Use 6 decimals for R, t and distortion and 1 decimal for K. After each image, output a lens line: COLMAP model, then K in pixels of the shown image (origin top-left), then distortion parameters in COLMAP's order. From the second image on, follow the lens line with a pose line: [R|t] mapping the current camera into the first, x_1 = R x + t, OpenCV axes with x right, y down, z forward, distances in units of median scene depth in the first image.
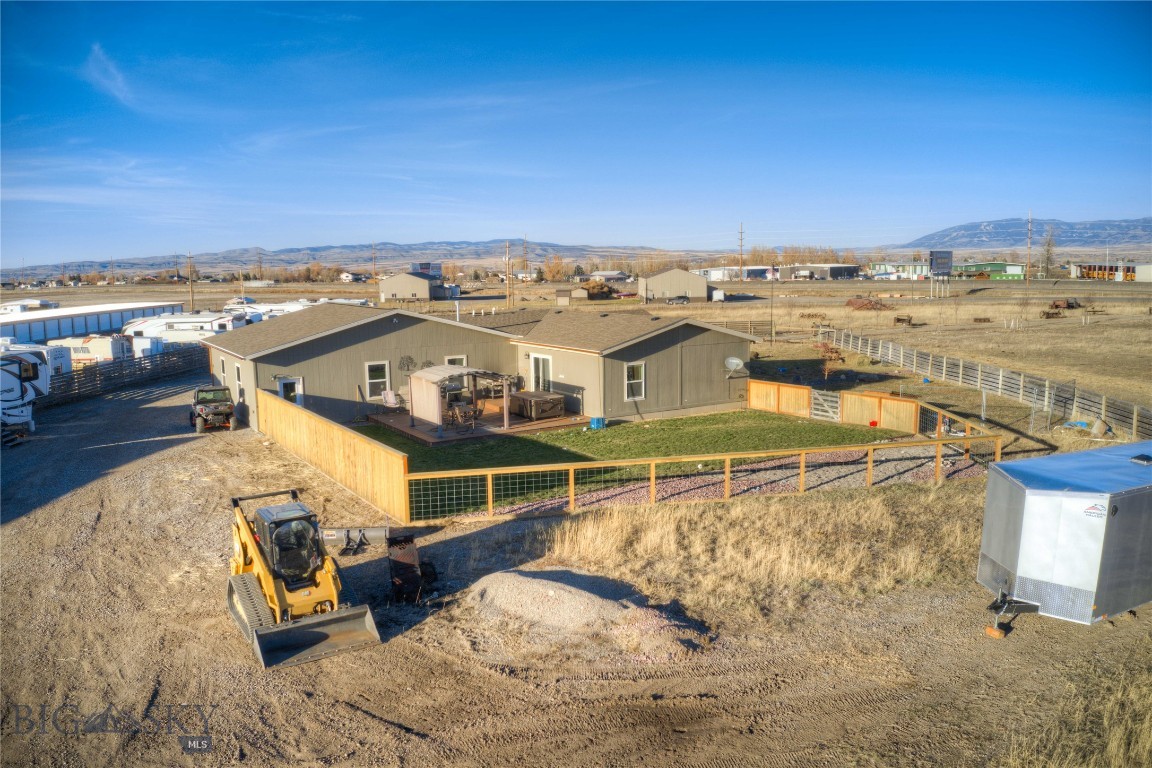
lens RADIAL K [[867.0, 0, 599.9], [0, 867.0, 396.0], [0, 0, 1]] dist [-0.002886, -0.179712]
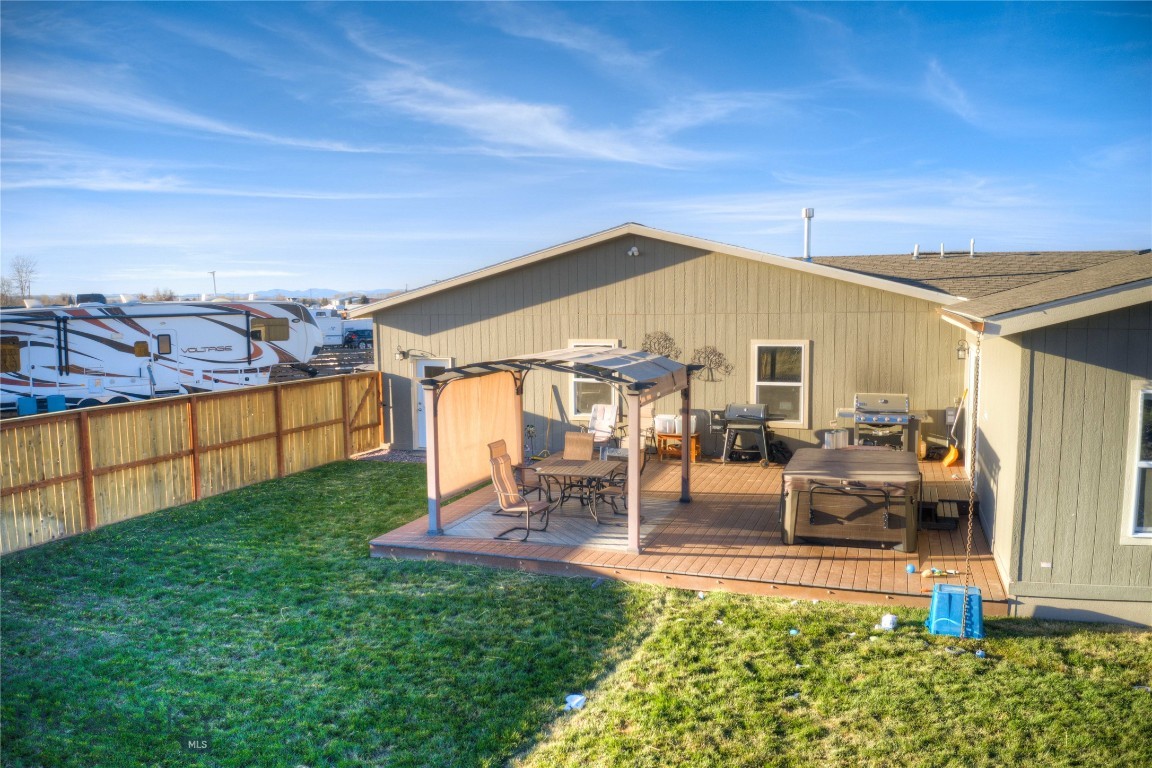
lens RADIAL K [[867.0, 0, 599.9], [0, 867.0, 396.0], [0, 0, 1]] dist [-0.002886, -0.179712]
pose [[0.603164, 0.092468, -0.792239, 0.120348], [-0.113584, 0.993092, 0.029435, -0.024230], [0.789488, 0.072232, 0.609500, 0.727591]]
